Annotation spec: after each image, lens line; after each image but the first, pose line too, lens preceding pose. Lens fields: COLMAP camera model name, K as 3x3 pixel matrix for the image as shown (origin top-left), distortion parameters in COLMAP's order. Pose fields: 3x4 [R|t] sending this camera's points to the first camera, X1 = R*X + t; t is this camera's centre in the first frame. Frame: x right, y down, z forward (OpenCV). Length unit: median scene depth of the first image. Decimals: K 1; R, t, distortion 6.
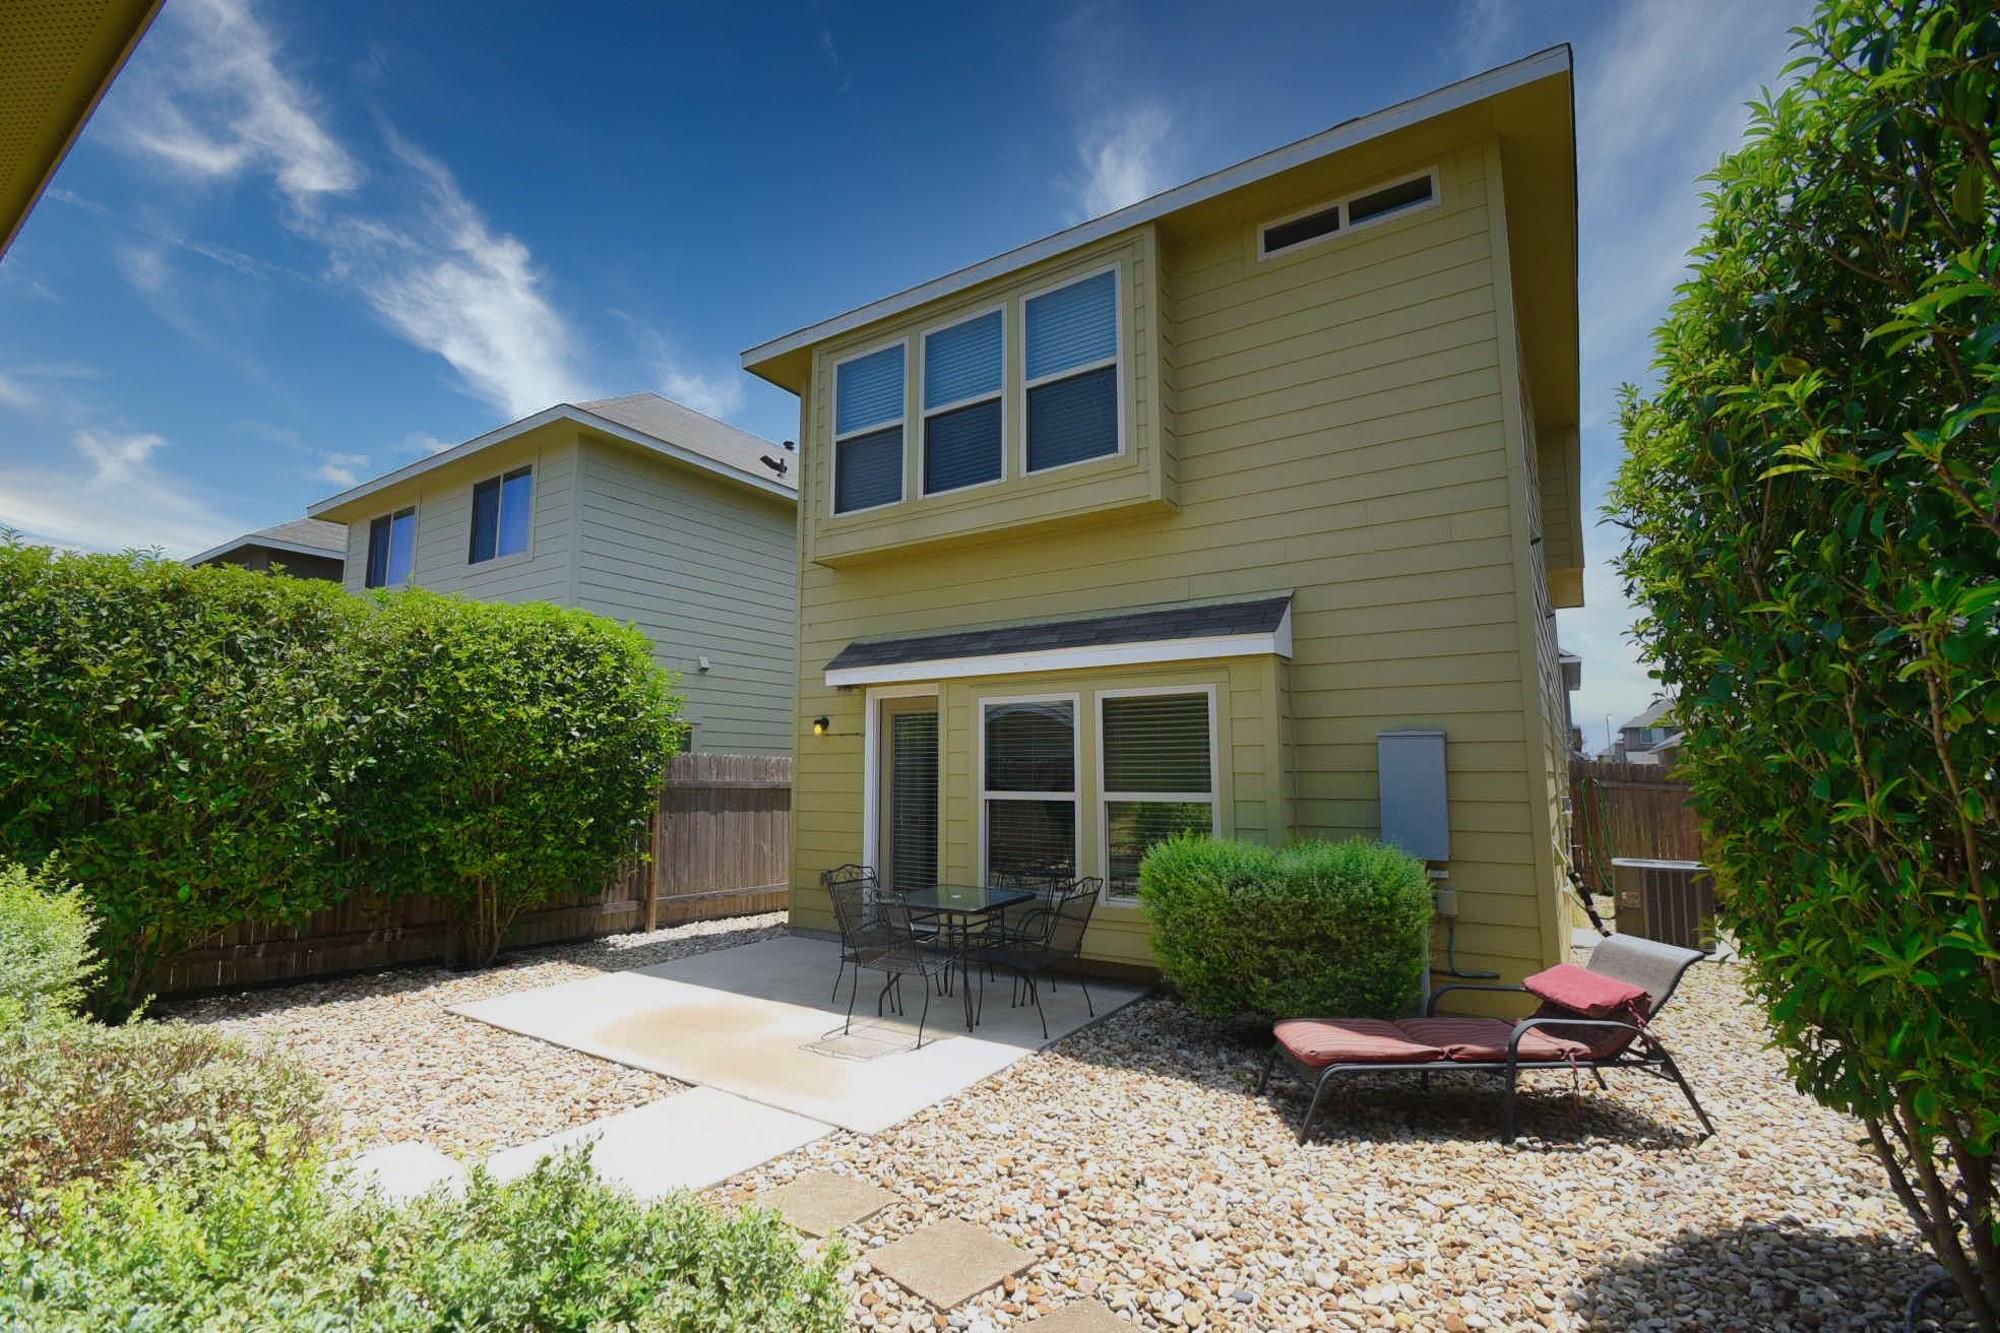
lens RADIAL K [[887.0, 0, 1000.8], [0, 887.0, 667.5], [0, 0, 1]] dist [0.023328, -0.006335]
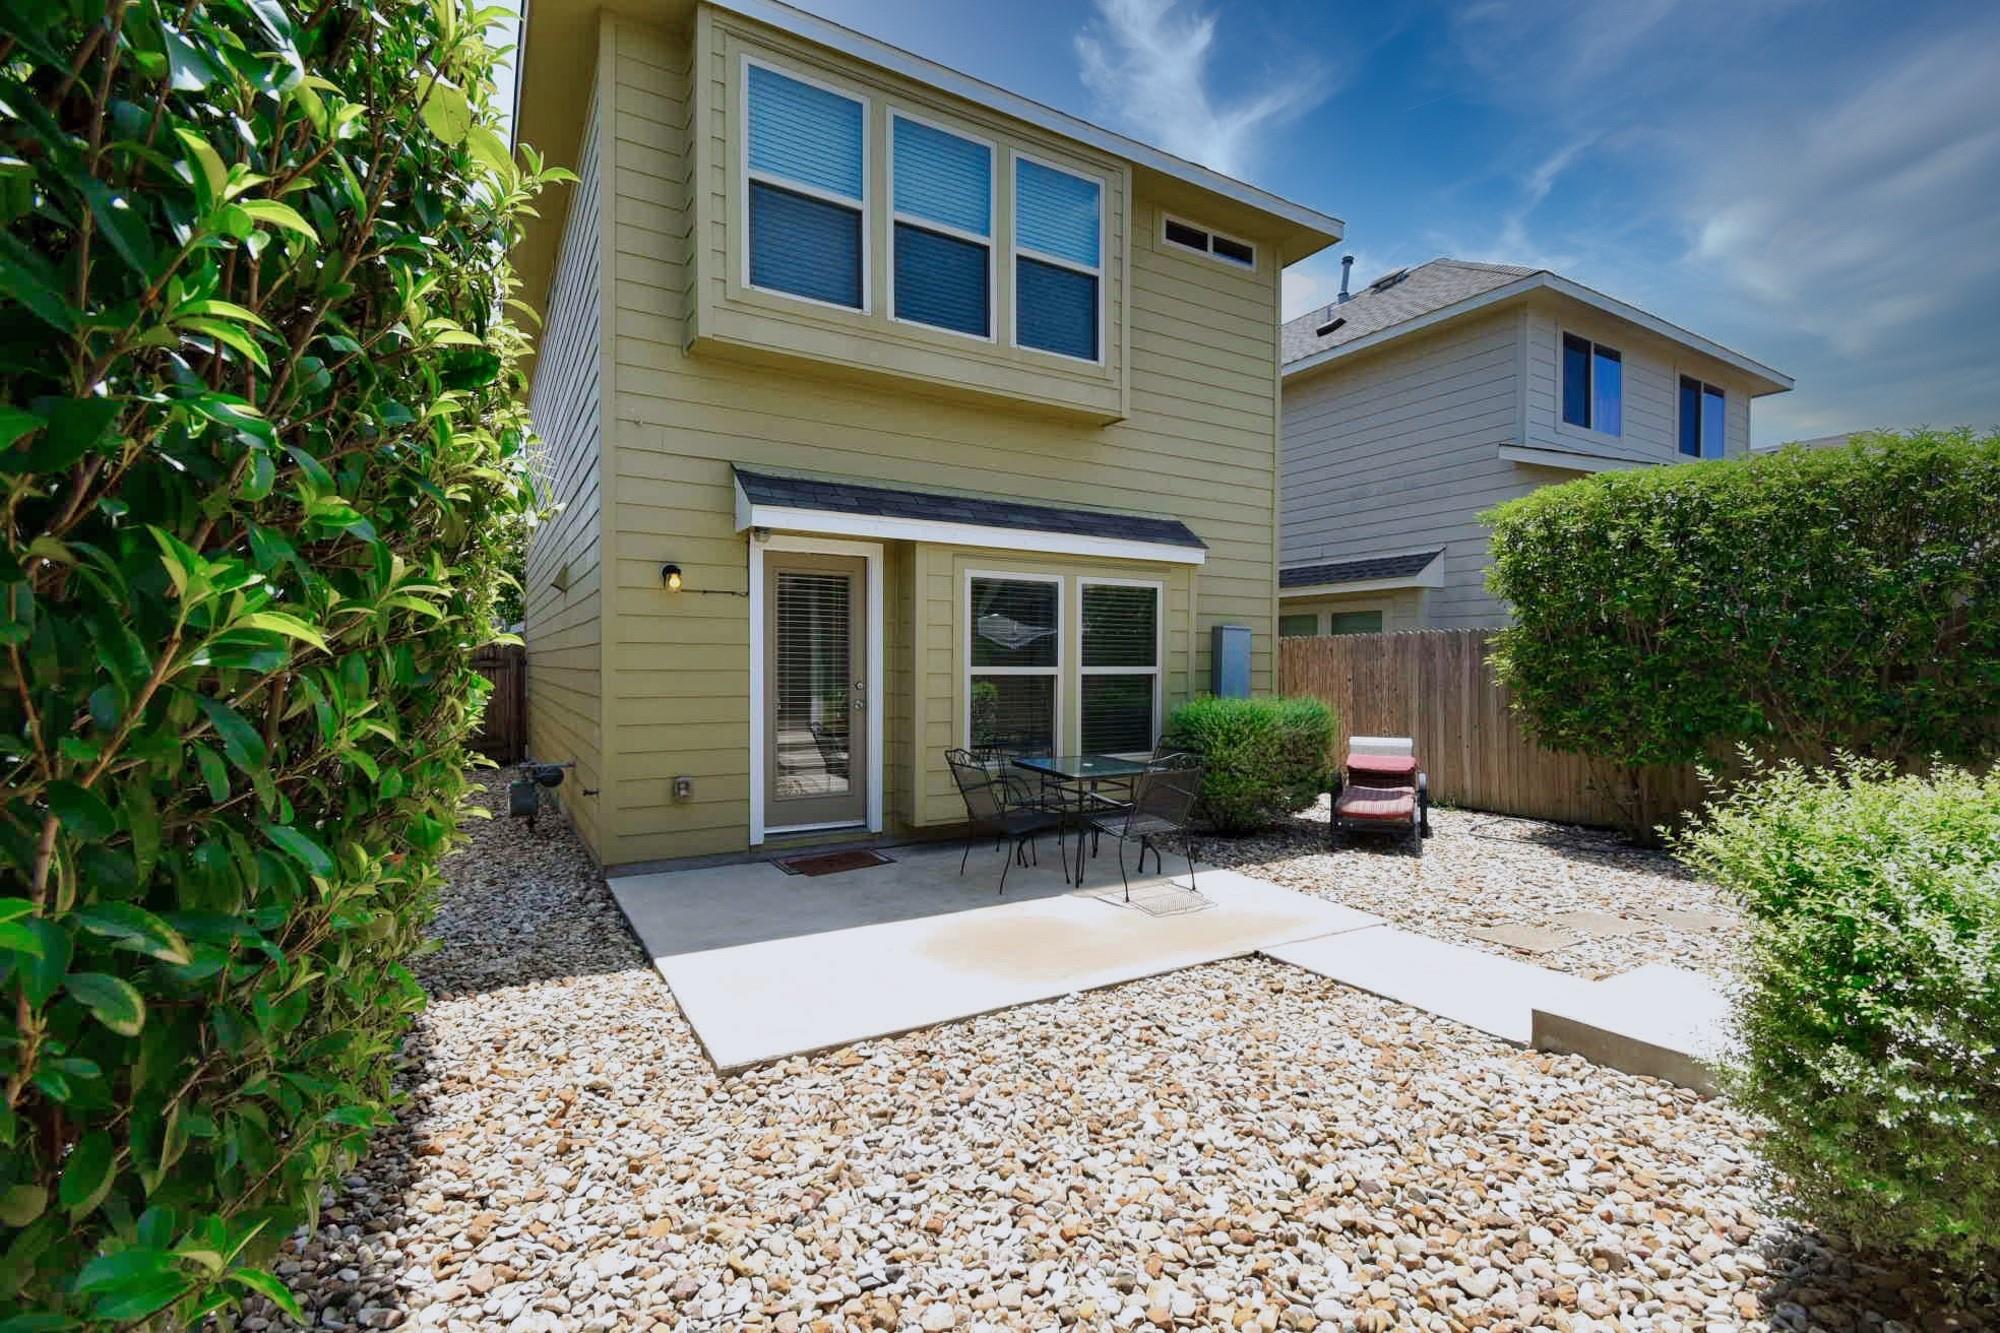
lens RADIAL K [[887.0, 0, 1003.5], [0, 887.0, 664.2], [0, 0, 1]] dist [0.023328, -0.006335]
pose [[0.437165, -0.000728, 0.899381, -0.922158], [-0.111741, 0.992208, 0.055117, 0.084020], [-0.892413, -0.124592, 0.433678, 0.582645]]
